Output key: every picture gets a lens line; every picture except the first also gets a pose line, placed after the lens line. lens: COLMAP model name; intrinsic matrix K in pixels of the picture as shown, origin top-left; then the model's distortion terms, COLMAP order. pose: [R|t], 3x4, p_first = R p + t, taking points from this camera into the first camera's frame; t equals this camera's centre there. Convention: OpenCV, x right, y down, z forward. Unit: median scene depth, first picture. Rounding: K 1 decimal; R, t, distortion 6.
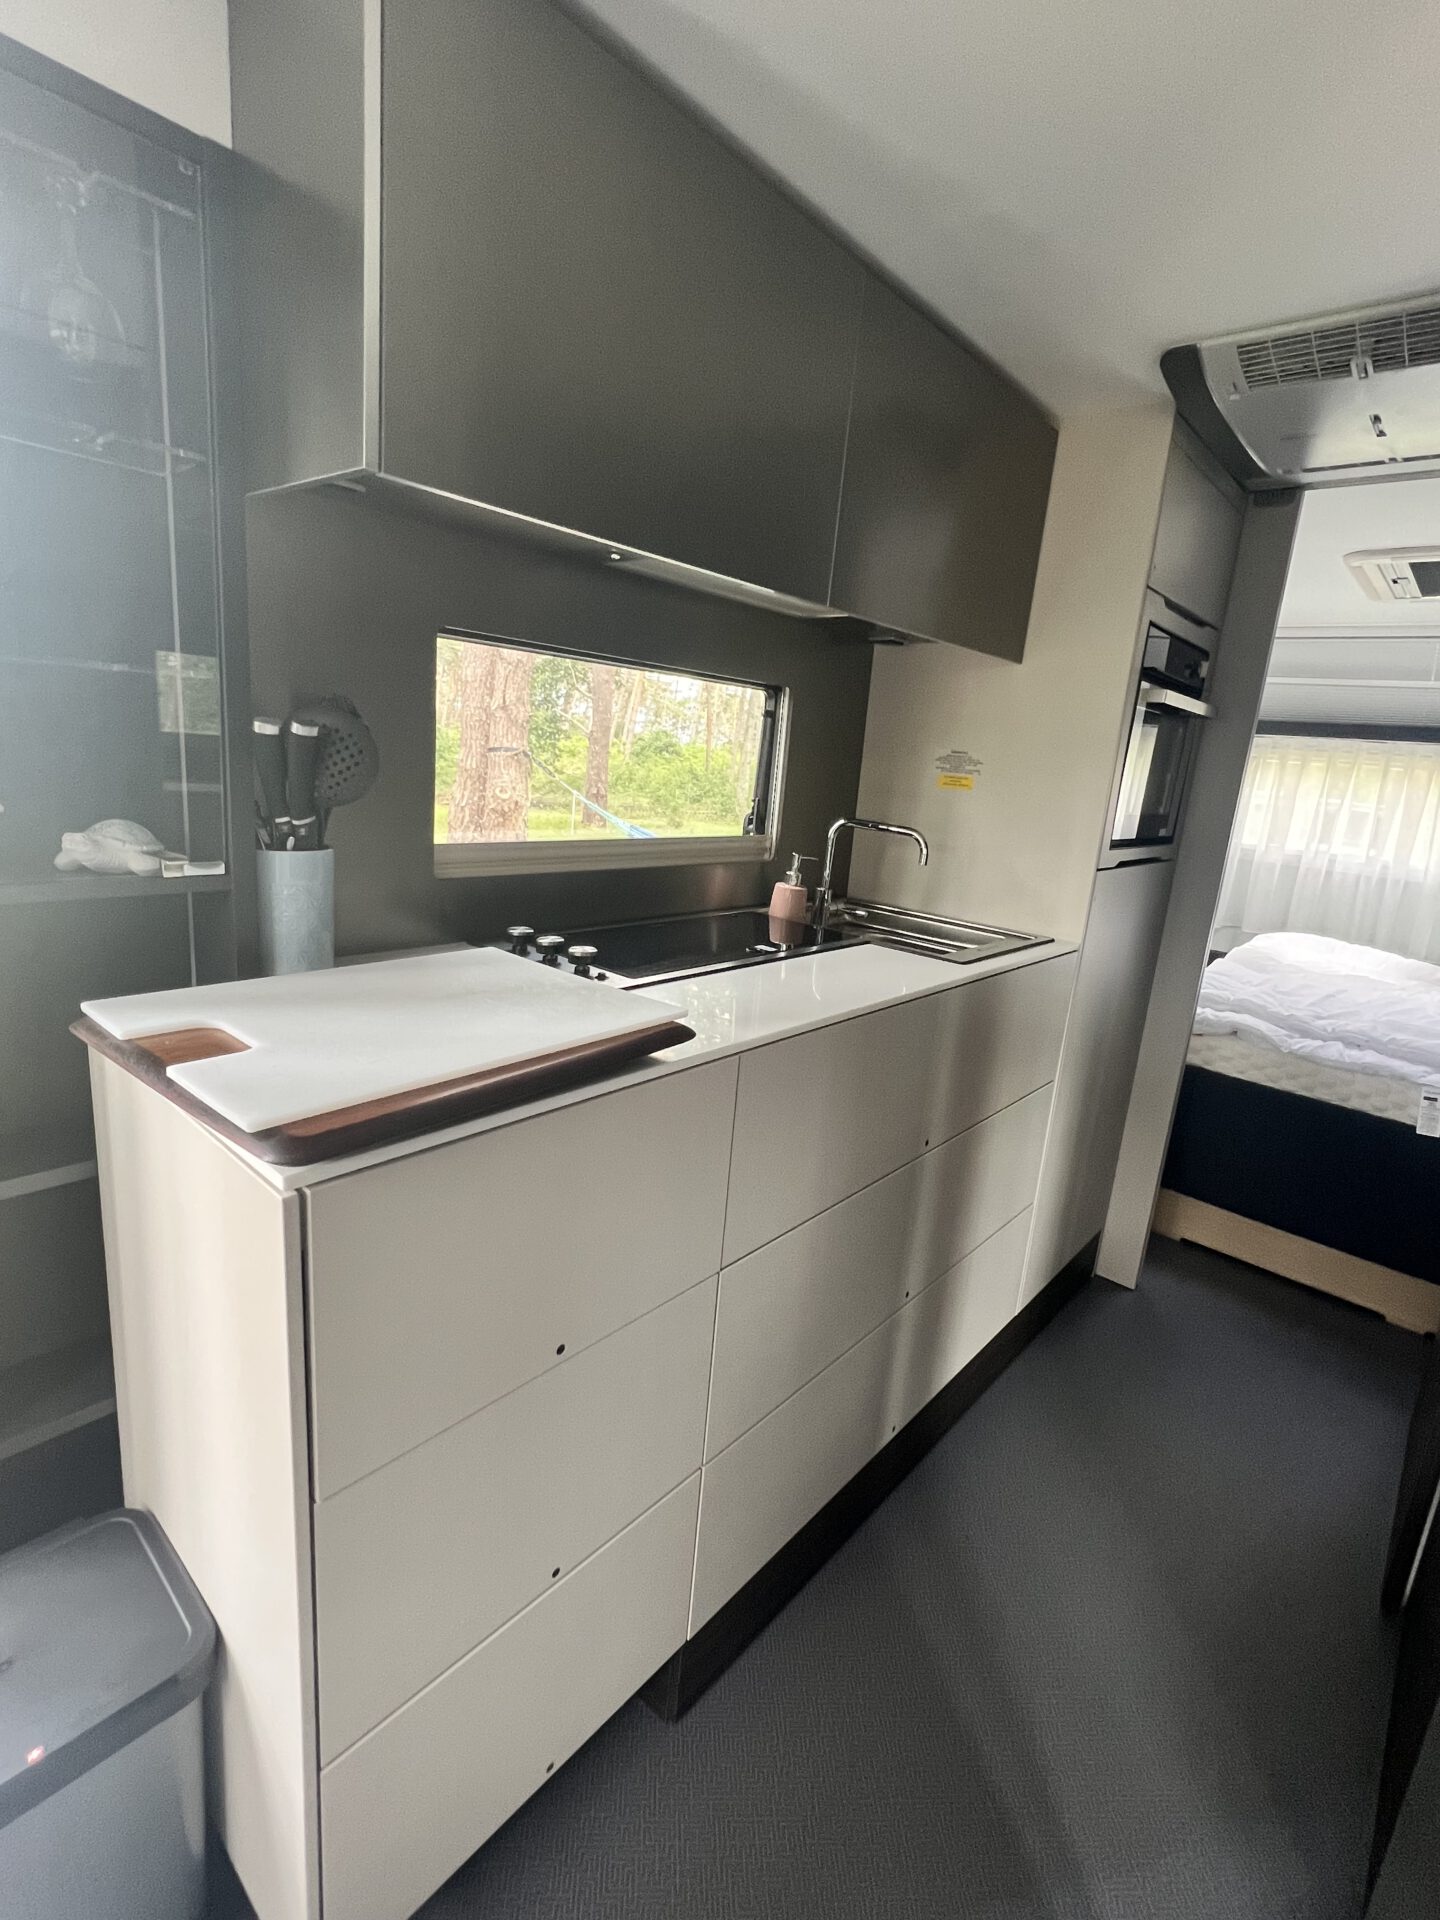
lens RADIAL K [[903.2, 0, 720.1], [0, 903.2, 950.5], [0, 0, 1]] dist [-0.000903, -0.000170]
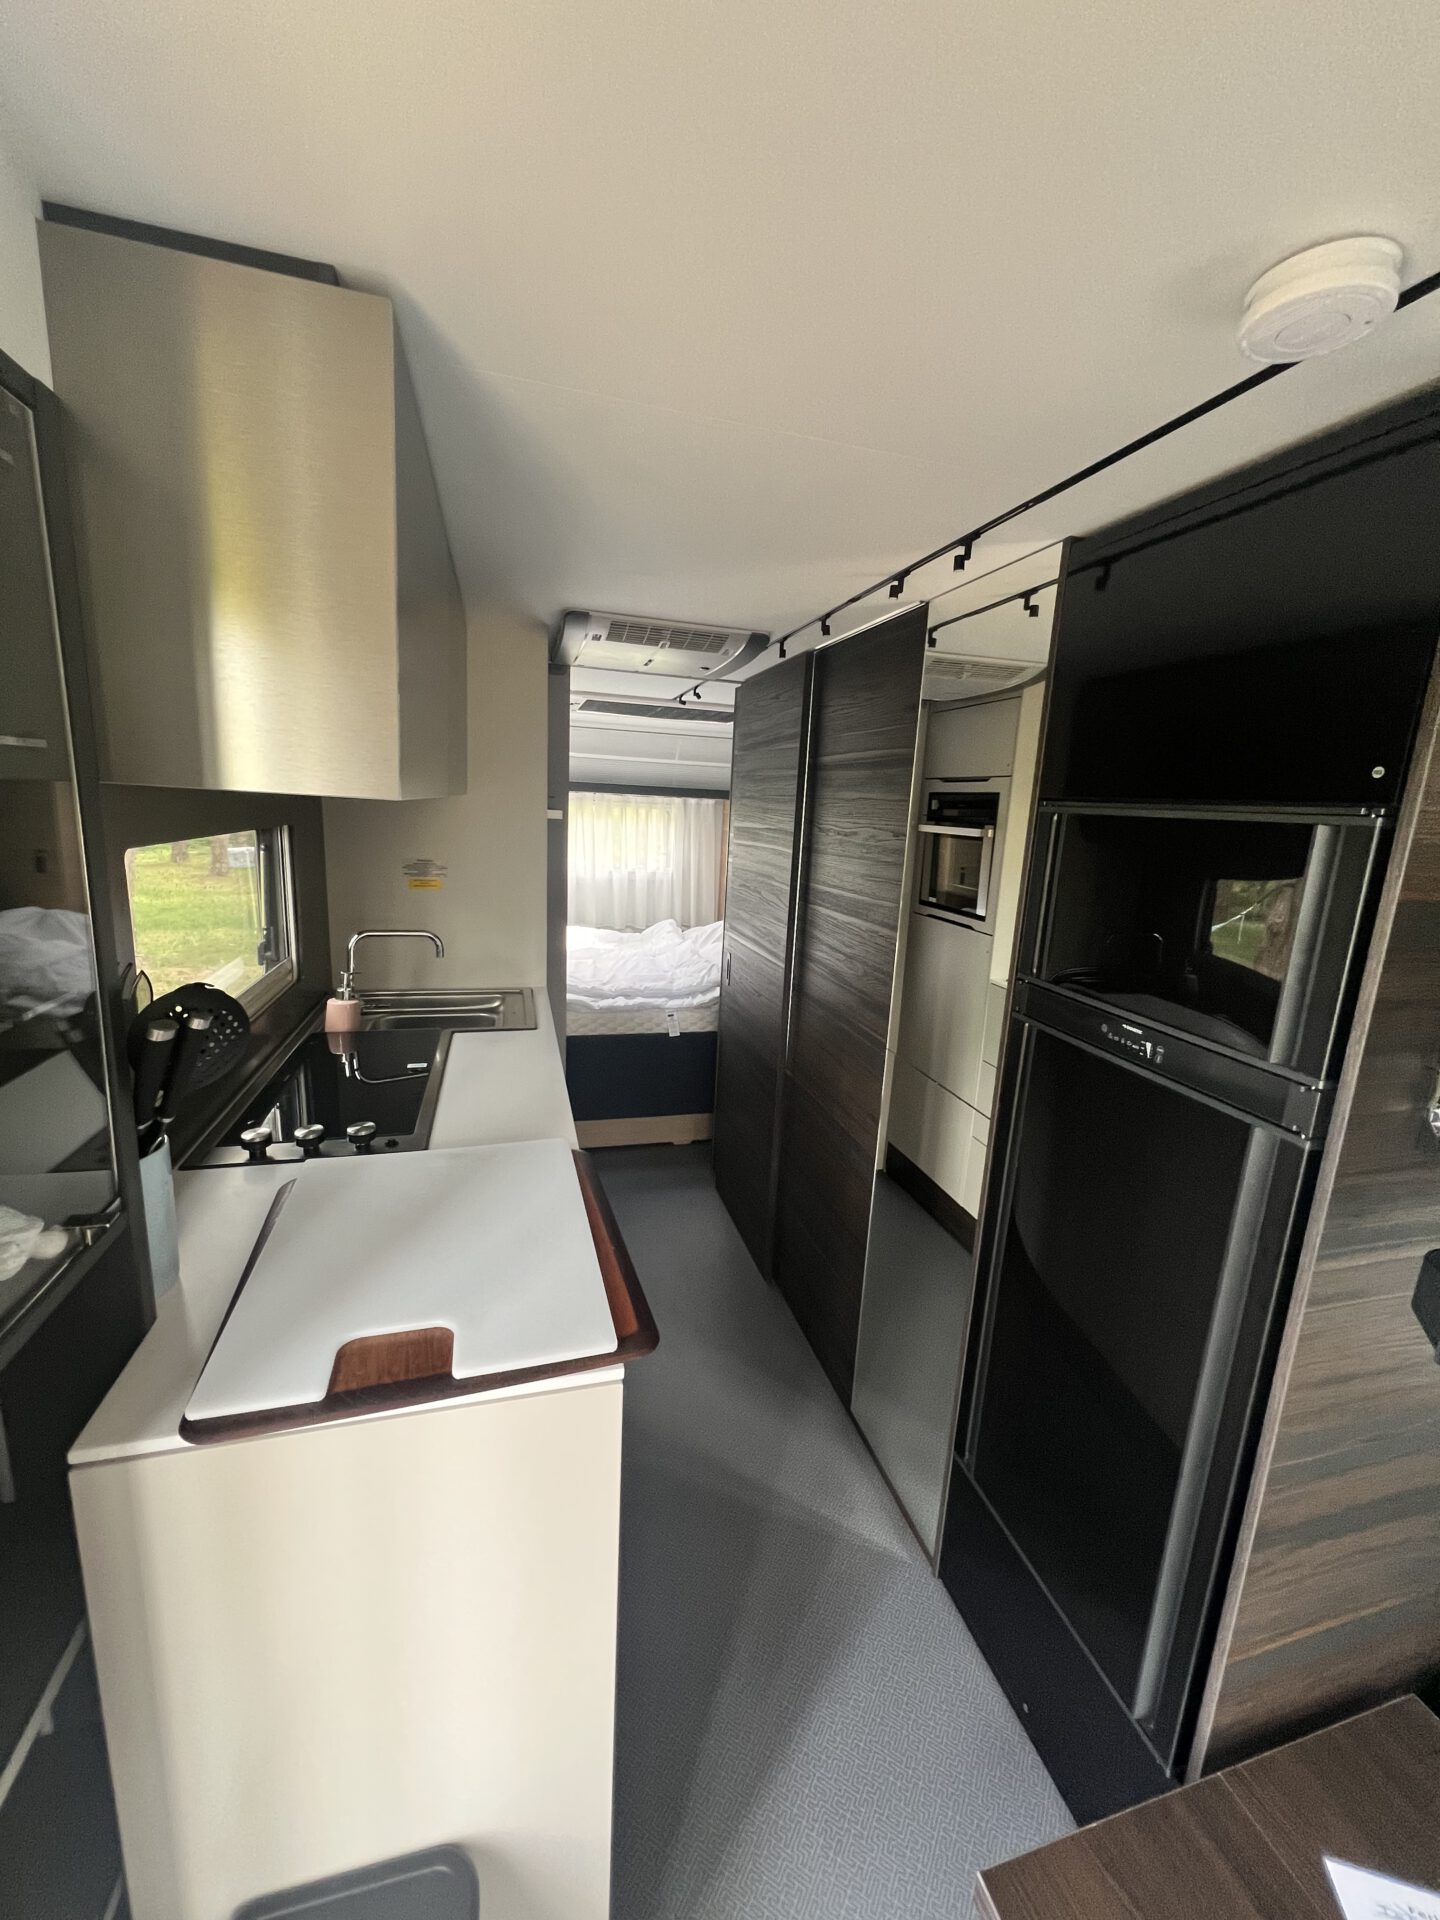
lens RADIAL K [[766.2, 0, 721.7], [0, 766.2, 961.0], [0, 0, 1]] dist [-0.003441, -0.000693]
pose [[0.553721, -0.225053, 0.801713, -0.384105], [0.186067, 0.971881, 0.144310, -0.157392], [-0.811648, 0.069265, 0.580026, 0.054278]]
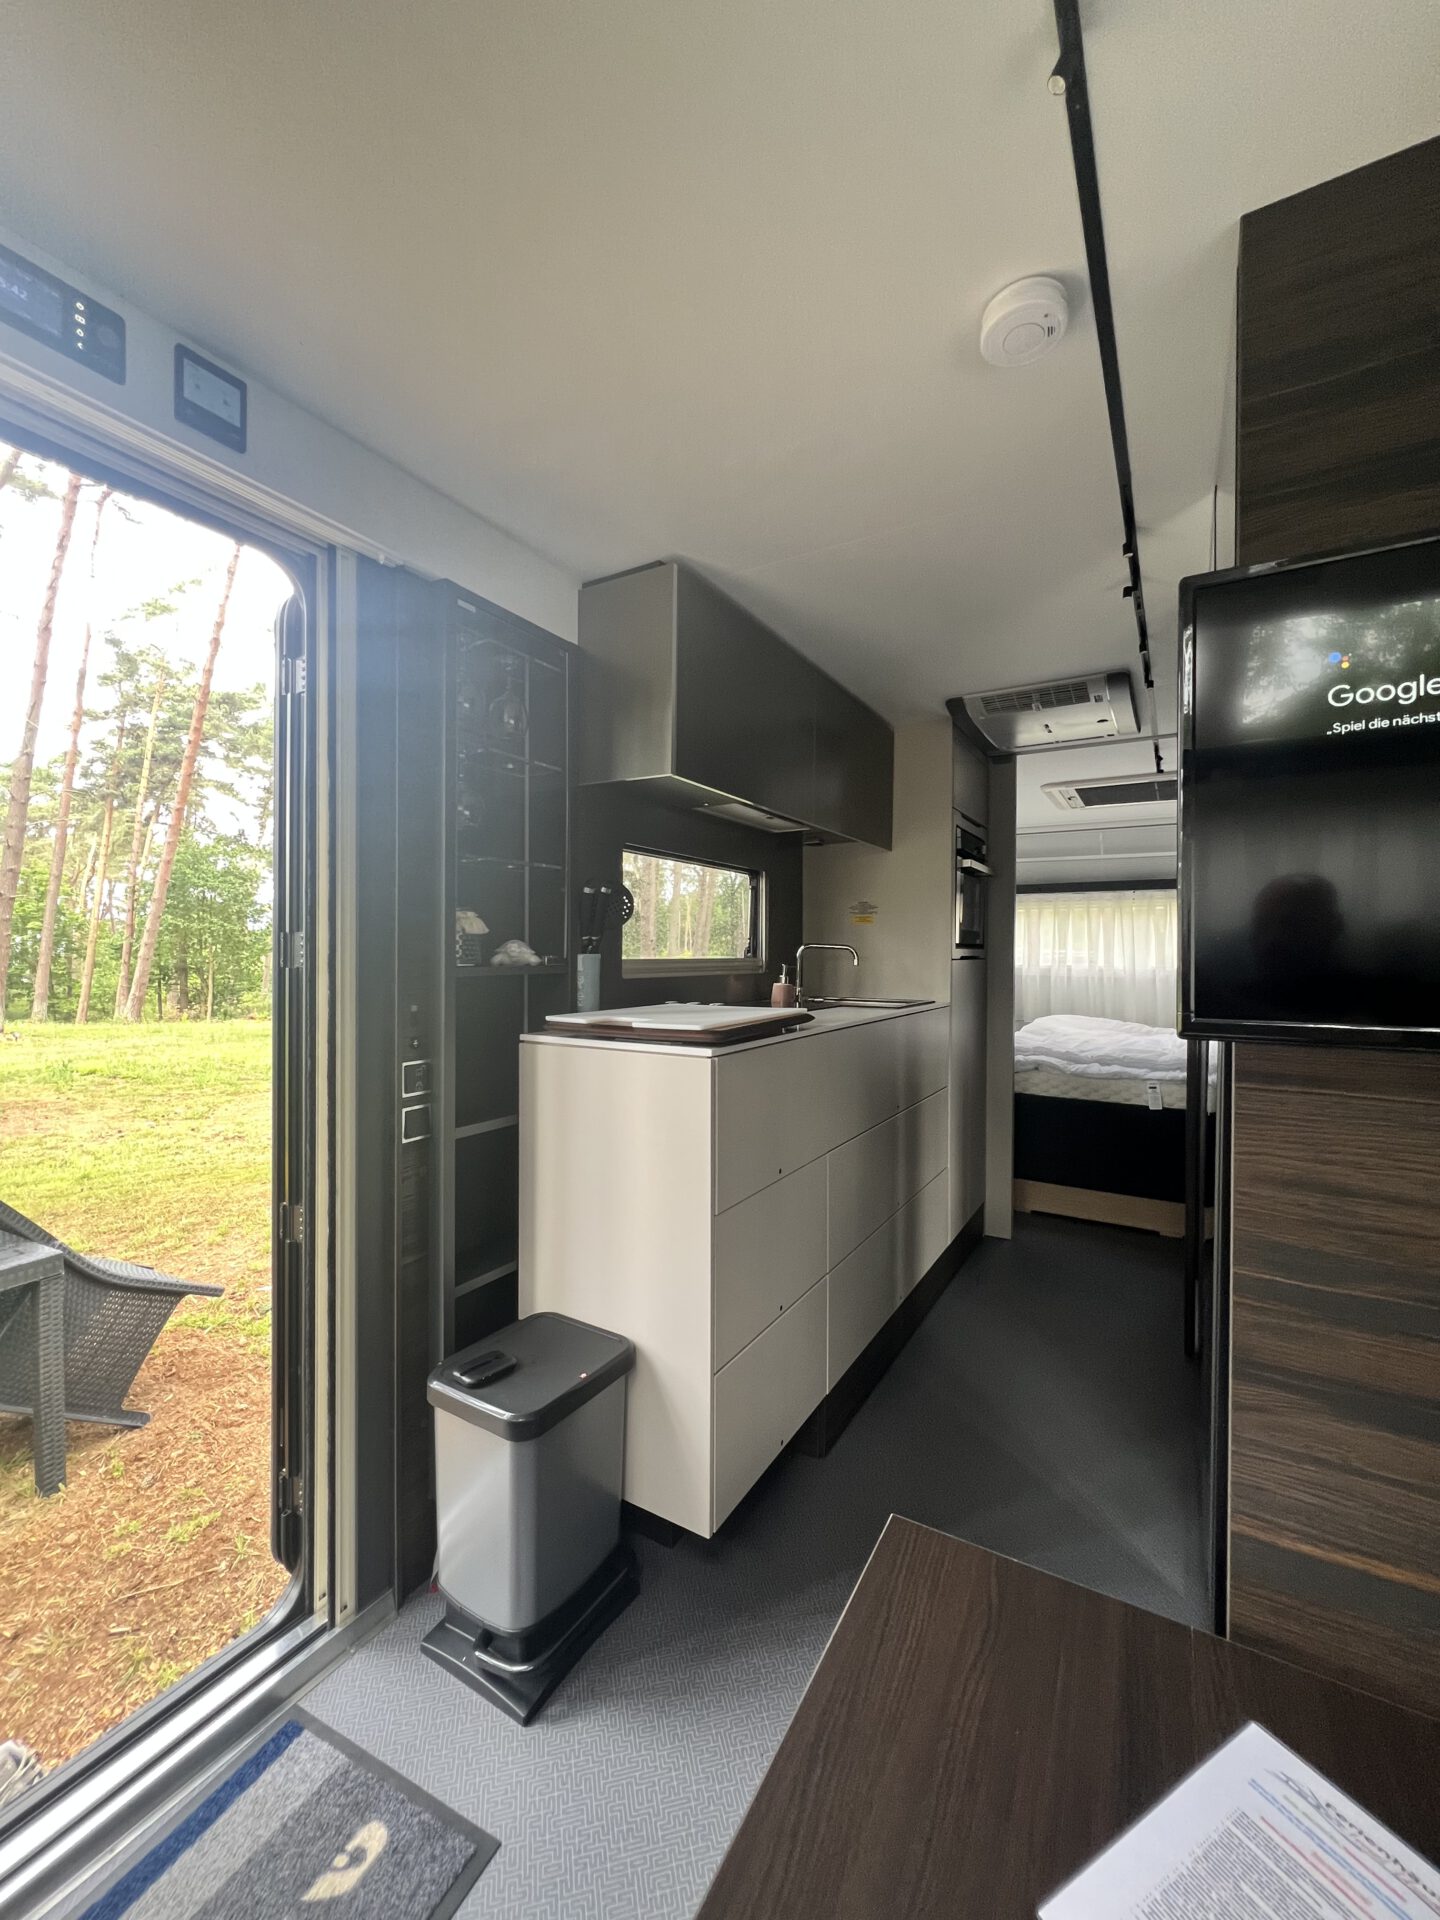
lens RADIAL K [[766.2, 0, 725.4], [0, 766.2, 956.6], [0, 0, 1]] dist [-0.003441, -0.000693]
pose [[0.980220, -0.081439, 0.180381, -0.256211], [0.117314, 0.973126, -0.198151, 0.135603], [-0.159396, 0.215393, 0.963431, -0.332660]]
